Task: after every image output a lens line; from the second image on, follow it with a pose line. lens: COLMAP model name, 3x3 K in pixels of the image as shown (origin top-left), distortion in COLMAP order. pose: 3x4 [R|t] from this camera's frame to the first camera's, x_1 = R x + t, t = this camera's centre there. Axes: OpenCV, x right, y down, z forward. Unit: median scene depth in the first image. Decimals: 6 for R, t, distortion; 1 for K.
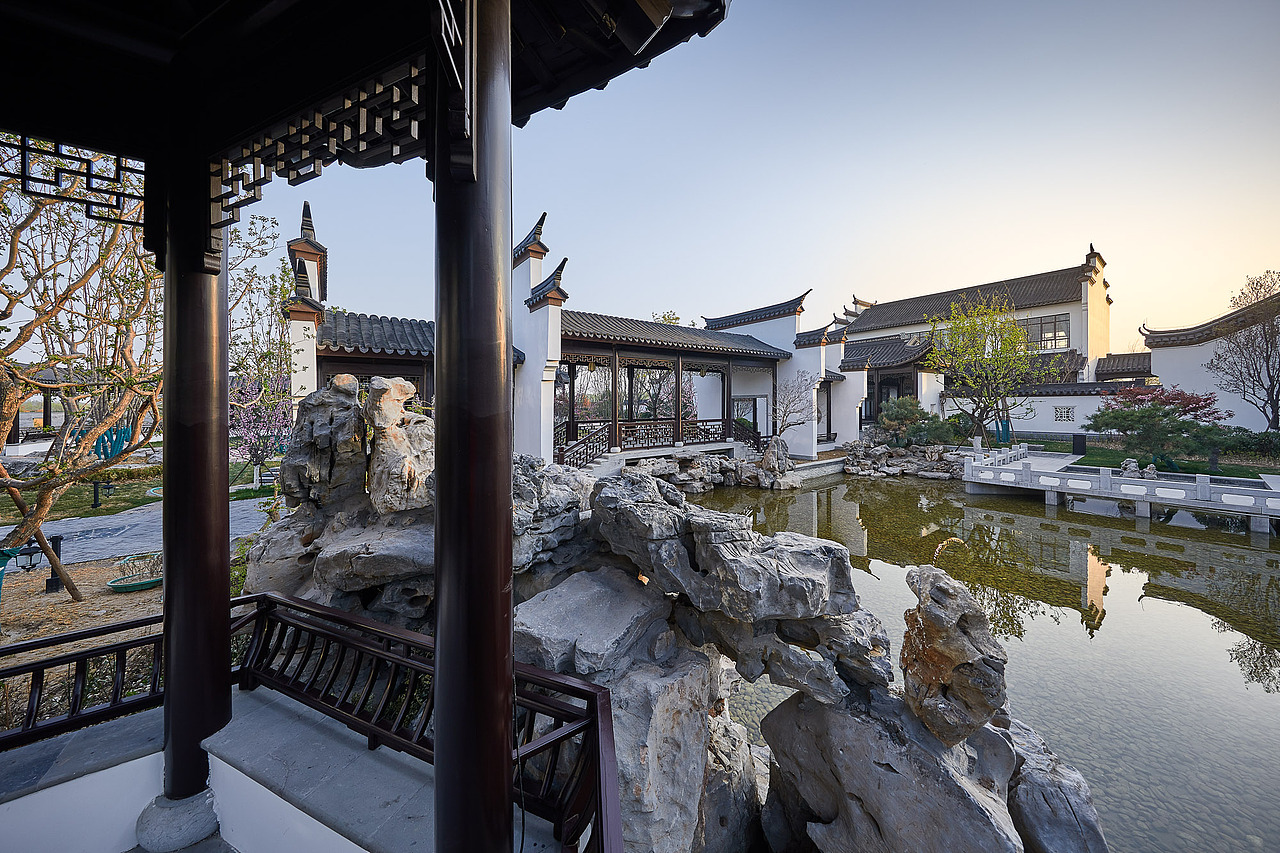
lens RADIAL K [[407.5, 0, 639.6], [0, 407.5, 405.8], [0, 0, 1]] dist [-0.013610, -0.000092]
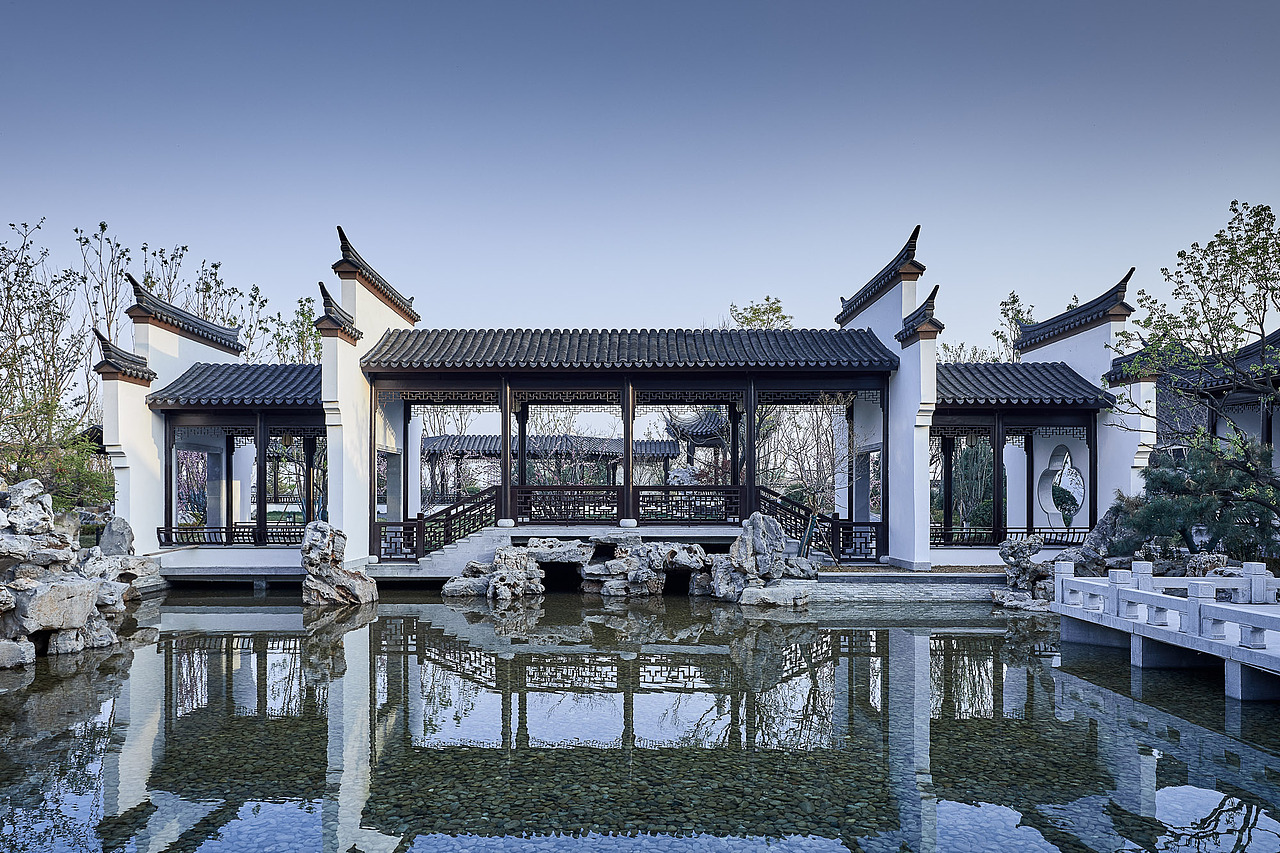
lens RADIAL K [[845.5, 0, 636.4], [0, 845.5, 491.2], [0, 0, 1]] dist [-0.007810, 0.000534]
pose [[0.810616, 0.008157, -0.585522, 2.174873], [-0.007911, 0.999964, 0.002980, 0.105991], [0.585525, 0.002216, 0.810651, -0.106001]]
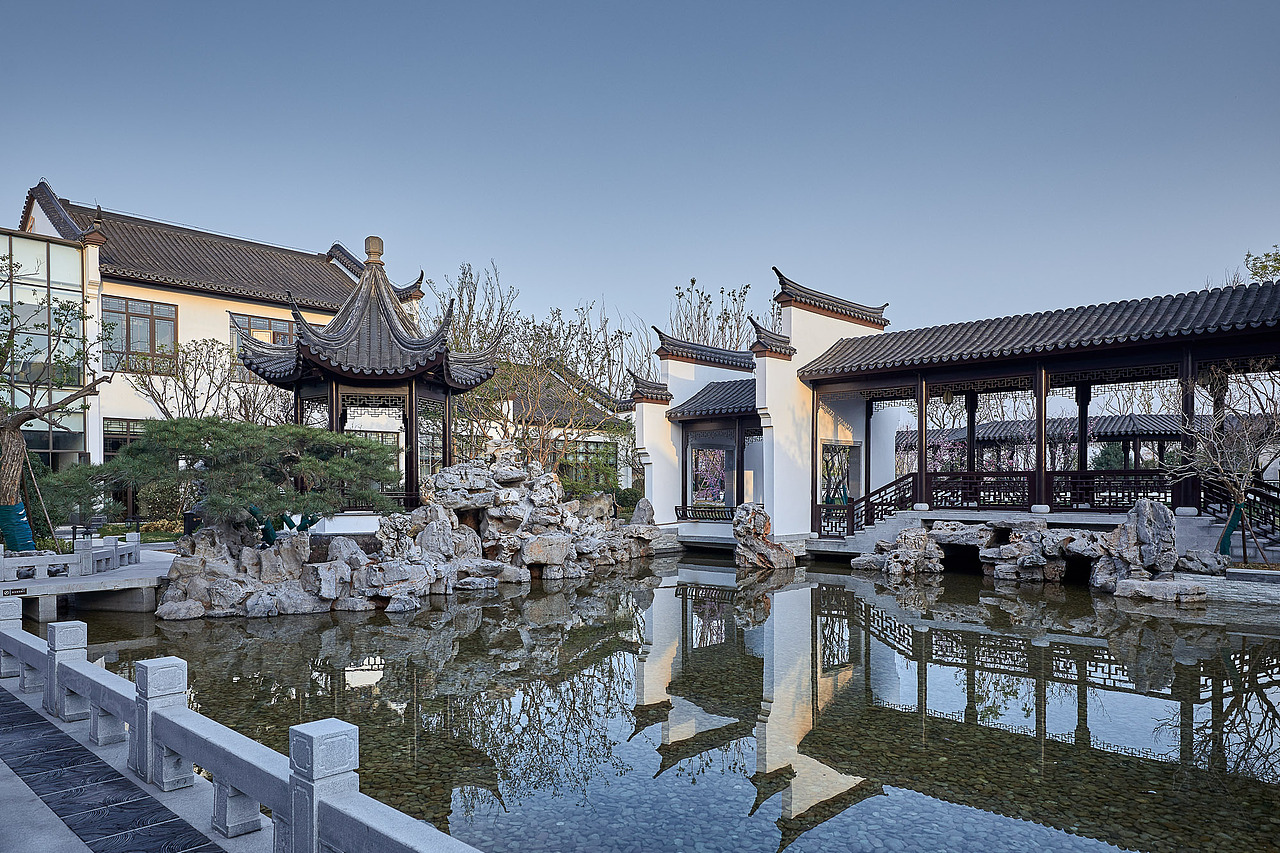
lens RADIAL K [[845.5, 0, 636.4], [0, 845.5, 491.2], [0, 0, 1]] dist [-0.007810, 0.000534]
pose [[0.177226, 0.017136, -0.984021, 3.136509], [0.003728, 0.999830, 0.018083, 0.107283], [0.984163, -0.006873, 0.177132, 0.435129]]
